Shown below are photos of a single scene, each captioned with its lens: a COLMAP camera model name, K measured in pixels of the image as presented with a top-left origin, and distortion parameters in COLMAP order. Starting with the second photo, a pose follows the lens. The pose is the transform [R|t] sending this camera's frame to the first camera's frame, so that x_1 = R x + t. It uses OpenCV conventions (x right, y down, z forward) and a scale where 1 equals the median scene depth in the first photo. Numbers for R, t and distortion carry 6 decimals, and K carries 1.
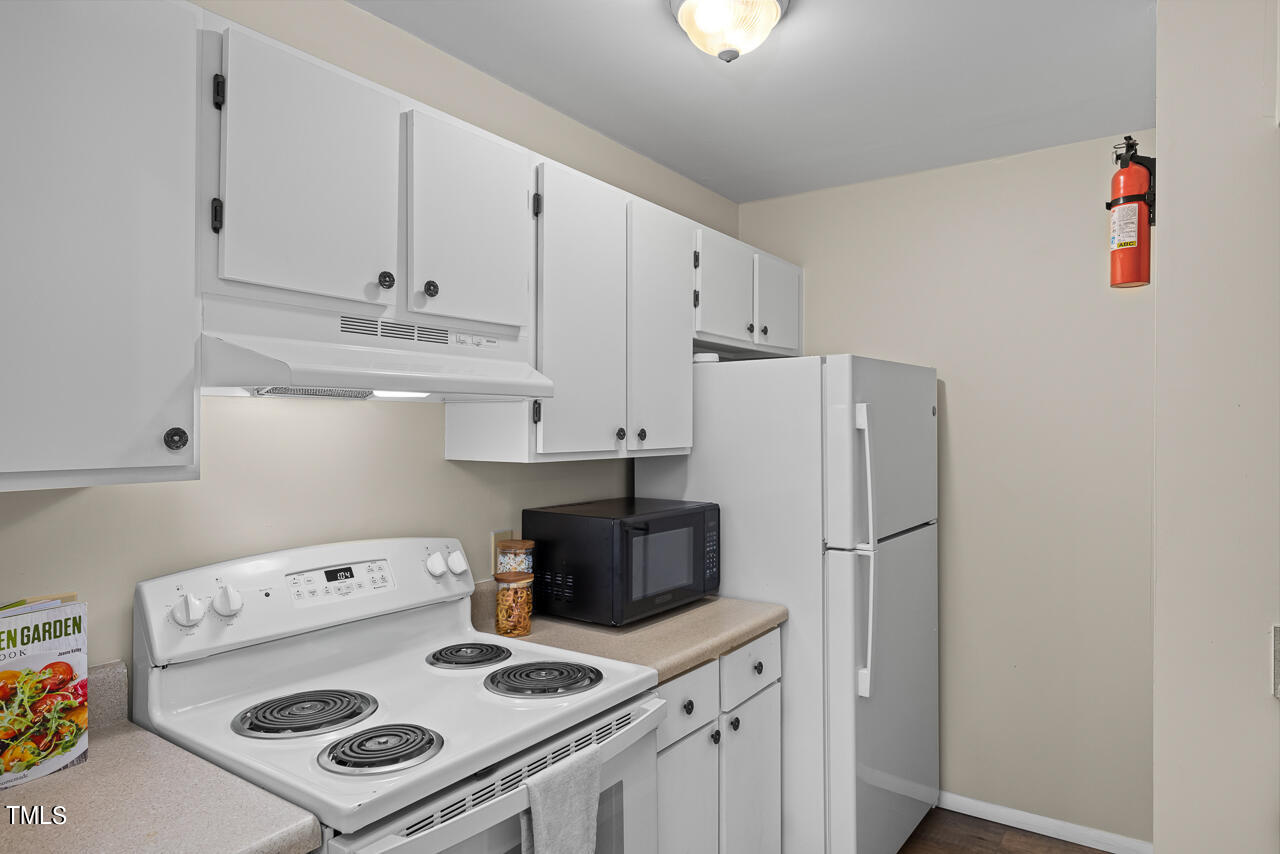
lens RADIAL K [[770.2, 0, 639.9], [0, 770.2, 425.7], [0, 0, 1]] dist [-0.010116, 0.003105]
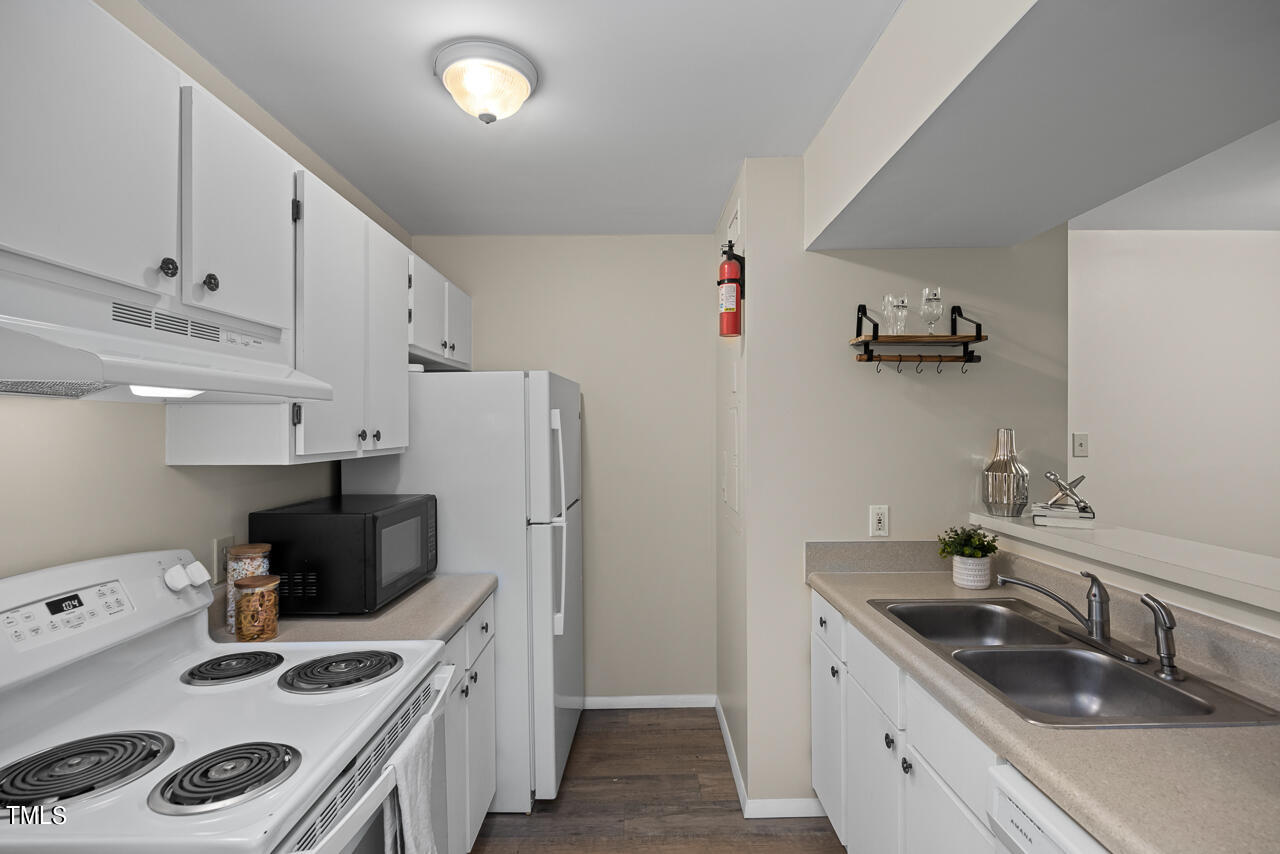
lens RADIAL K [[628.1, 0, 643.0], [0, 628.1, 428.4], [0, 0, 1]] dist [-0.015282, -0.002598]
pose [[0.809868, -0.006852, 0.586573, -0.246936], [0.006985, 0.999974, 0.002038, 0.001916], [-0.586571, 0.002447, 0.809894, 0.065336]]
